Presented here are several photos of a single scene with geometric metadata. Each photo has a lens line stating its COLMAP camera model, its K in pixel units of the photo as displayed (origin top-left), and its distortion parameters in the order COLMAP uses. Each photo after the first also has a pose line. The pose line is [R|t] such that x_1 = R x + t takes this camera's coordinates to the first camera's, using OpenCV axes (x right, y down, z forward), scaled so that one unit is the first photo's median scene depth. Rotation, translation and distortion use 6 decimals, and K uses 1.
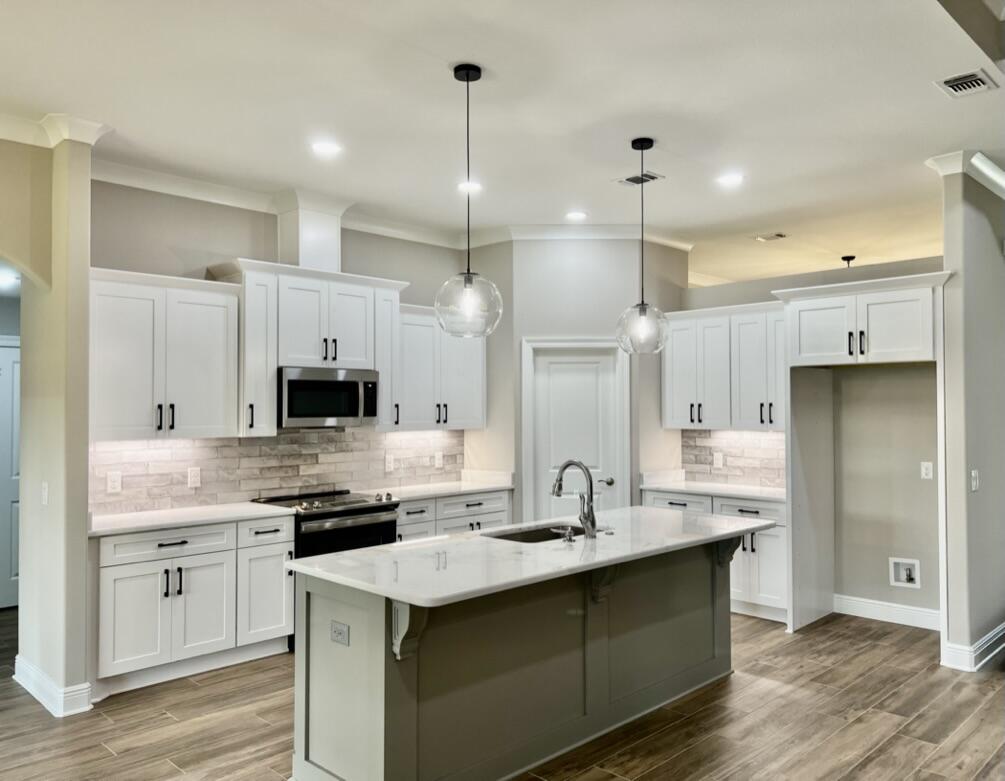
lens RADIAL K [[788.1, 0, 522.5], [0, 788.1, 390.1], [0, 0, 1]] dist [0.086763, -0.093420]
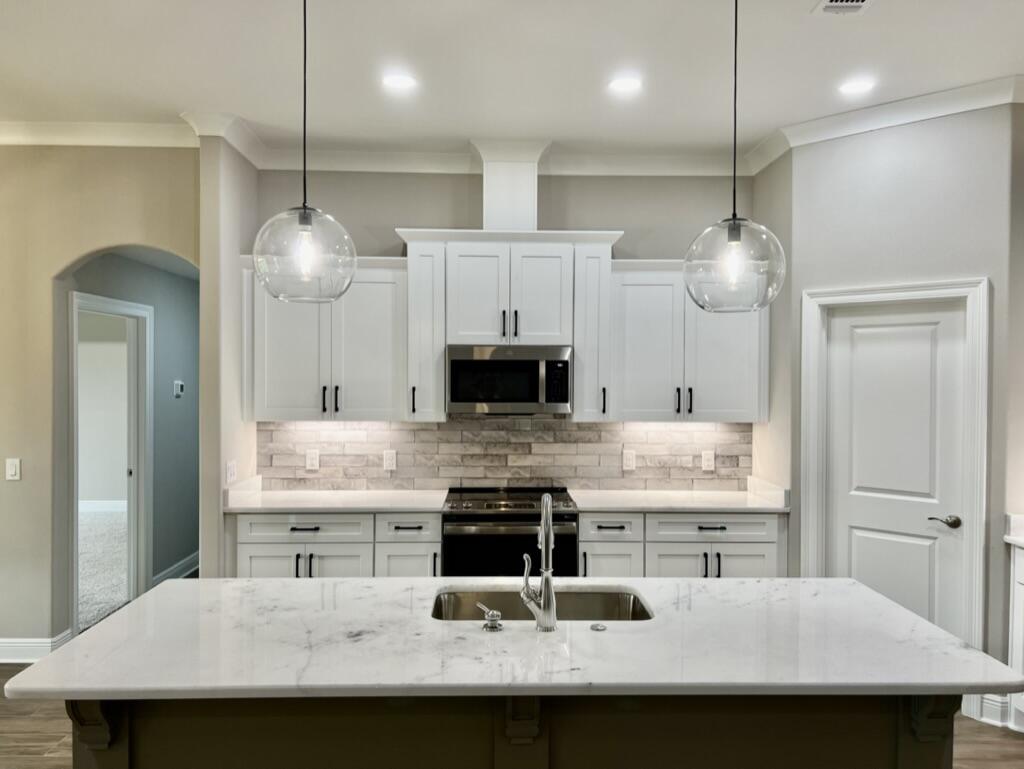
lens RADIAL K [[776.7, 0, 512.0], [0, 776.7, 384.5], [0, 0, 1]] dist [0.109992, -0.136726]
pose [[0.719833, 0.016874, -0.693942, 0.344182], [0.007222, 0.999468, 0.031794, -0.012292], [0.694109, -0.027898, 0.719329, 0.402491]]
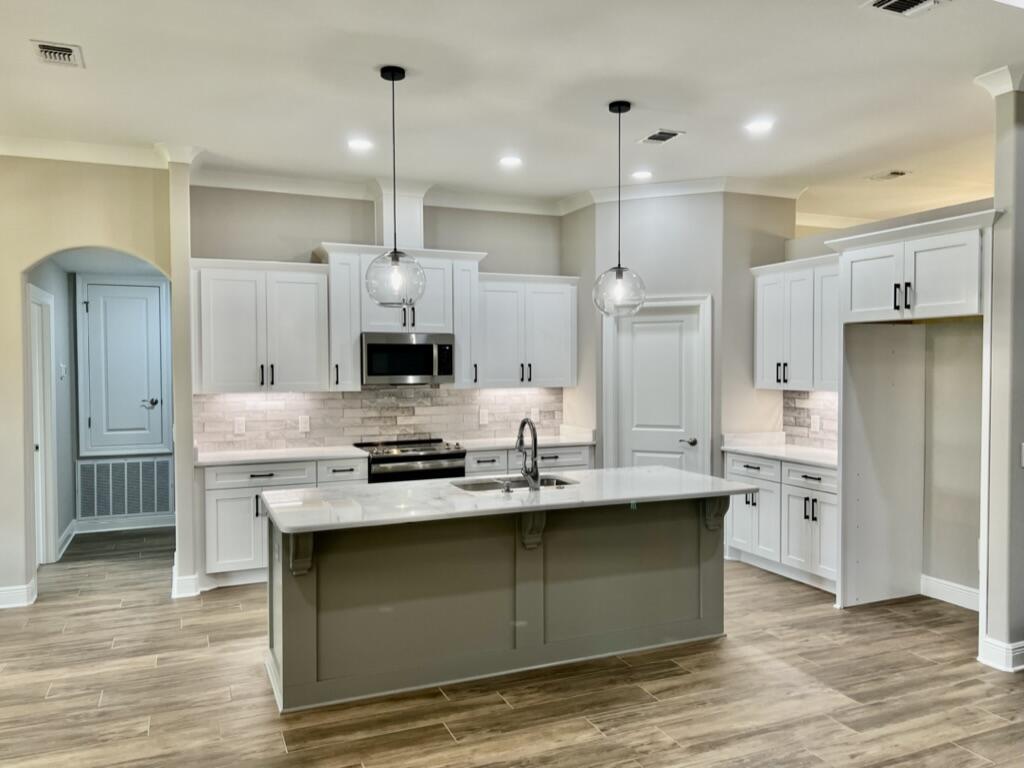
lens RADIAL K [[776.7, 0, 512.0], [0, 776.7, 384.0], [0, 0, 1]] dist [0.109992, -0.136726]
pose [[0.922934, 0.010041, -0.384828, 0.335057], [0.009023, 0.998821, 0.047701, -0.006463], [0.384854, -0.047497, 0.921755, 0.011584]]
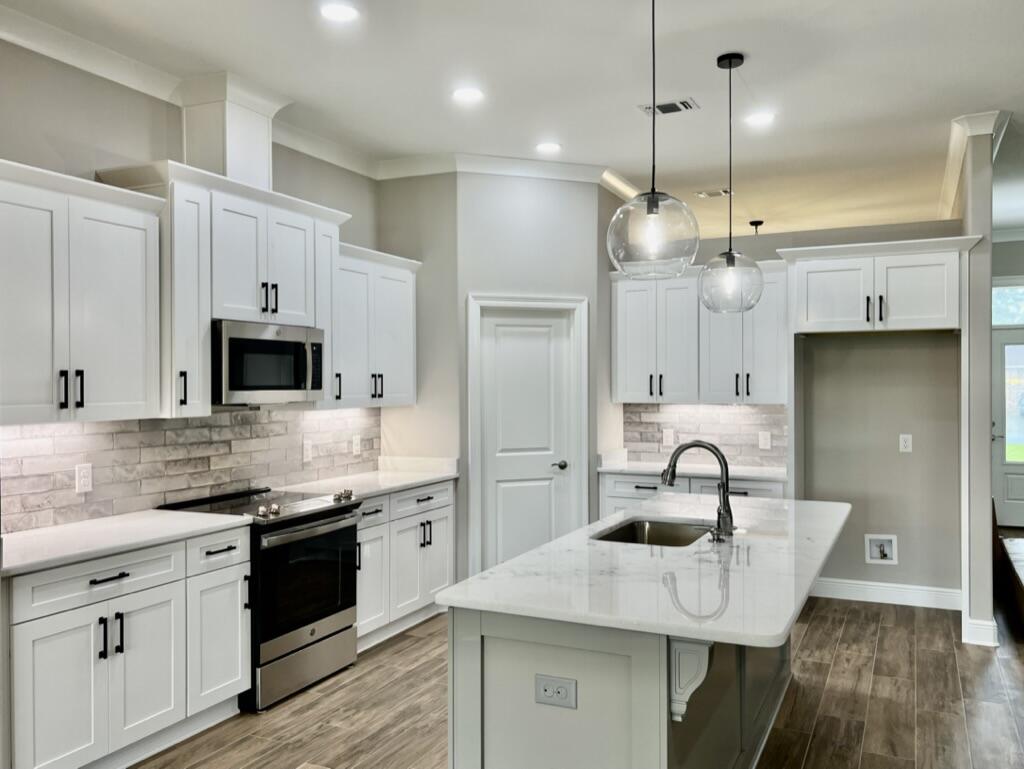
lens RADIAL K [[854.6, 0, 512.0], [0, 854.6, 384.5], [0, 0, 1]] dist [0.076689, -0.079501]
pose [[0.943836, -0.001032, 0.330413, -0.298015], [-0.006518, 0.999742, 0.021742, 0.010072], [-0.330350, -0.022674, 0.943586, 0.172614]]
